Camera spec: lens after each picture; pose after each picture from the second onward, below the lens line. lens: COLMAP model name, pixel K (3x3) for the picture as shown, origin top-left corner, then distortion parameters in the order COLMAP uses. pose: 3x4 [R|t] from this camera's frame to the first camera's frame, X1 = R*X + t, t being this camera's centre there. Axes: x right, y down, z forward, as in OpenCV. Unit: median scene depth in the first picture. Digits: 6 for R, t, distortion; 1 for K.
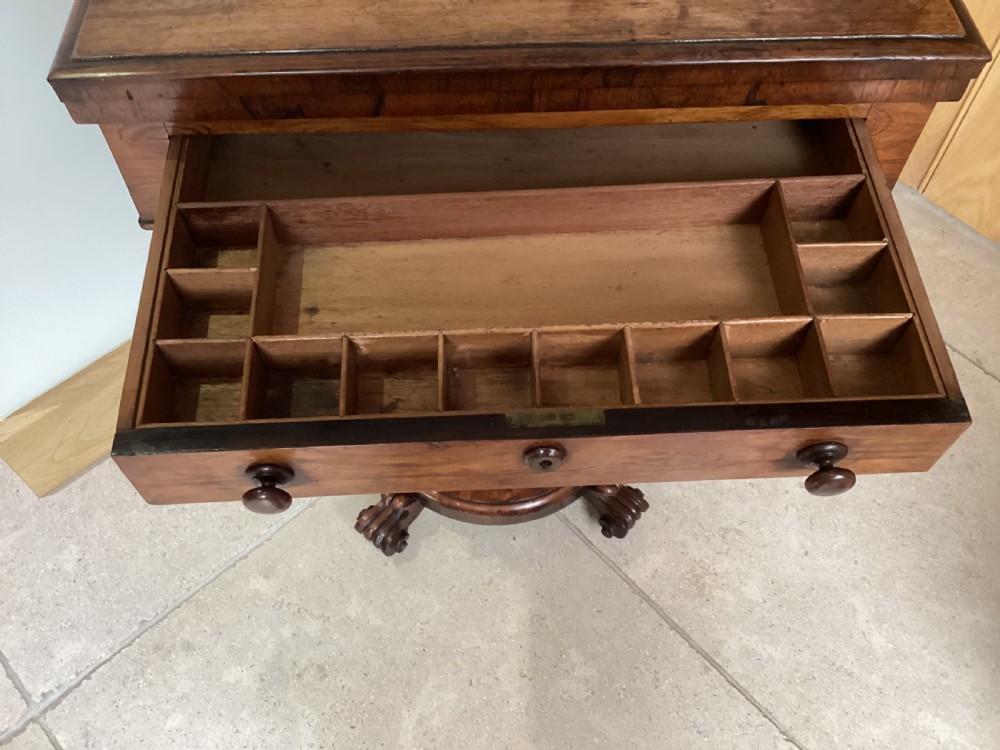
lens RADIAL K [[910.0, 0, 504.1], [0, 910.0, 364.8], [0, 0, 1]] dist [-0.006460, 0.000000]
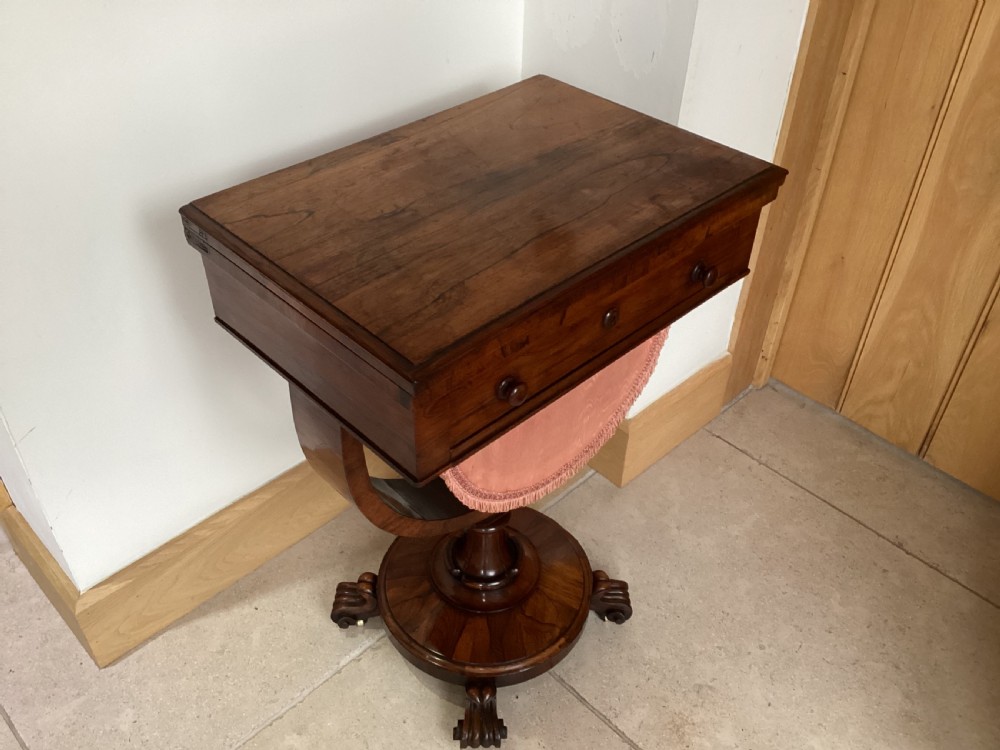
lens RADIAL K [[910.0, 0, 507.5], [0, 910.0, 359.8], [0, 0, 1]] dist [-0.006460, 0.000000]
pose [[0.999301, -0.007080, 0.036711, -0.042135], [0.017611, 0.955289, -0.295147, 0.128157], [-0.032980, 0.295587, 0.954746, -0.231823]]
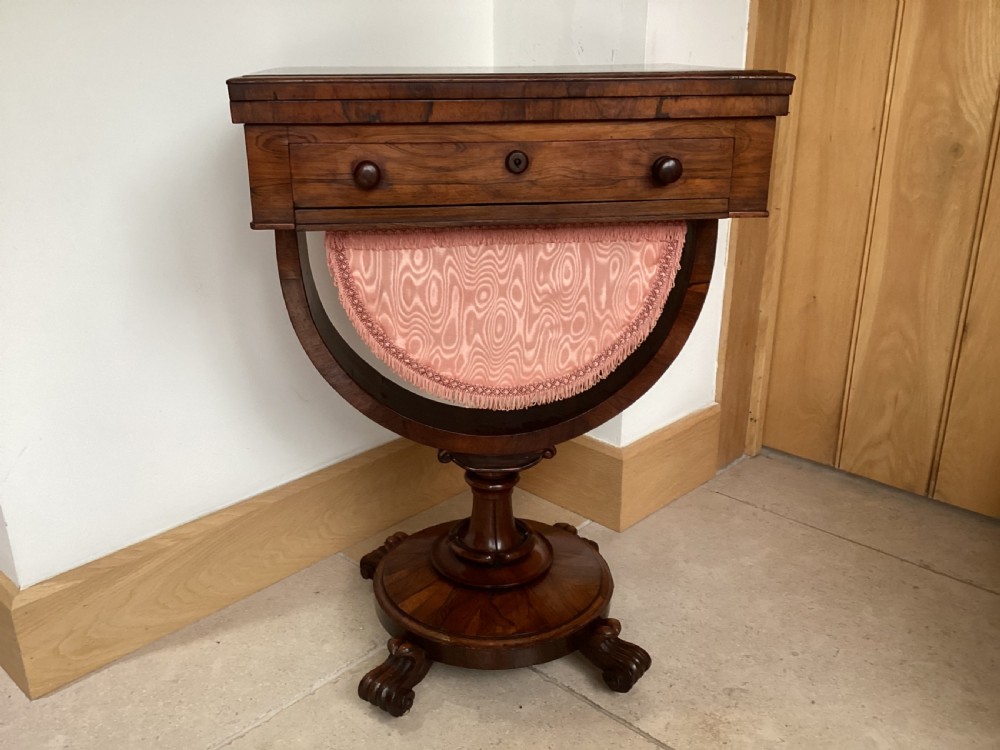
lens RADIAL K [[910.0, 0, 503.9], [0, 910.0, 365.9], [0, 0, 1]] dist [-0.006460, 0.000000]
pose [[0.997100, -0.034636, 0.067759, -0.063524], [0.068301, 0.799958, -0.596157, 0.501183], [-0.033556, 0.599056, 0.800004, -0.008723]]
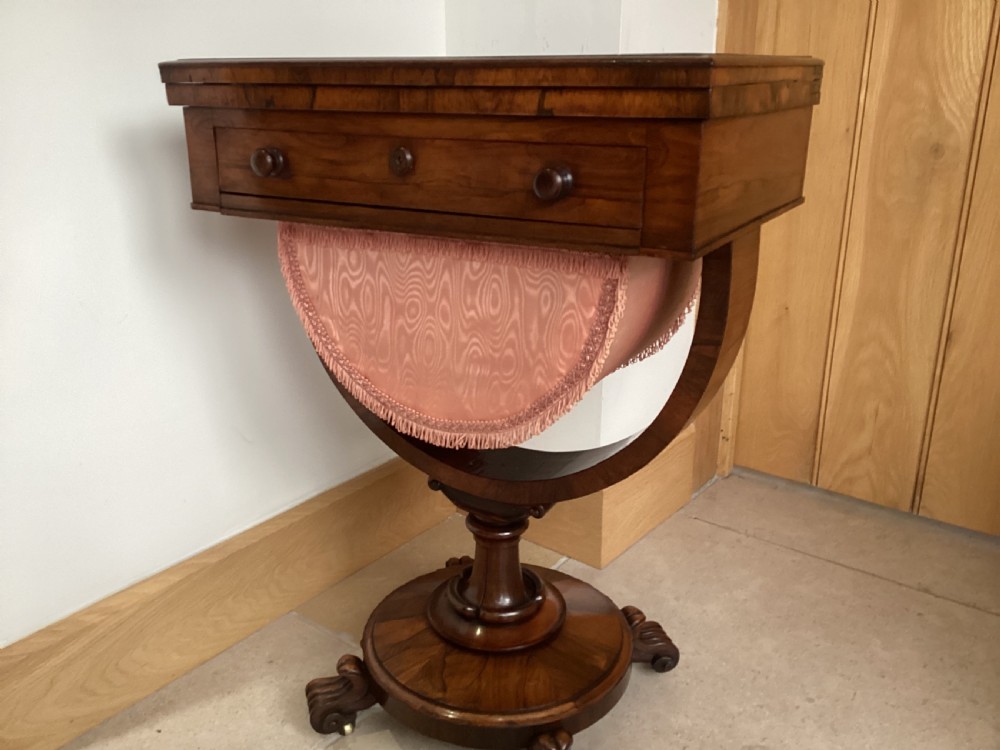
lens RADIAL K [[910.0, 0, 501.8], [0, 910.0, 363.4], [0, 0, 1]] dist [-0.006460, 0.000000]
pose [[0.984312, -0.065224, 0.163936, -0.127260], [0.151795, 0.786662, -0.598433, 0.403534], [-0.089930, 0.613930, 0.784221, 0.084062]]
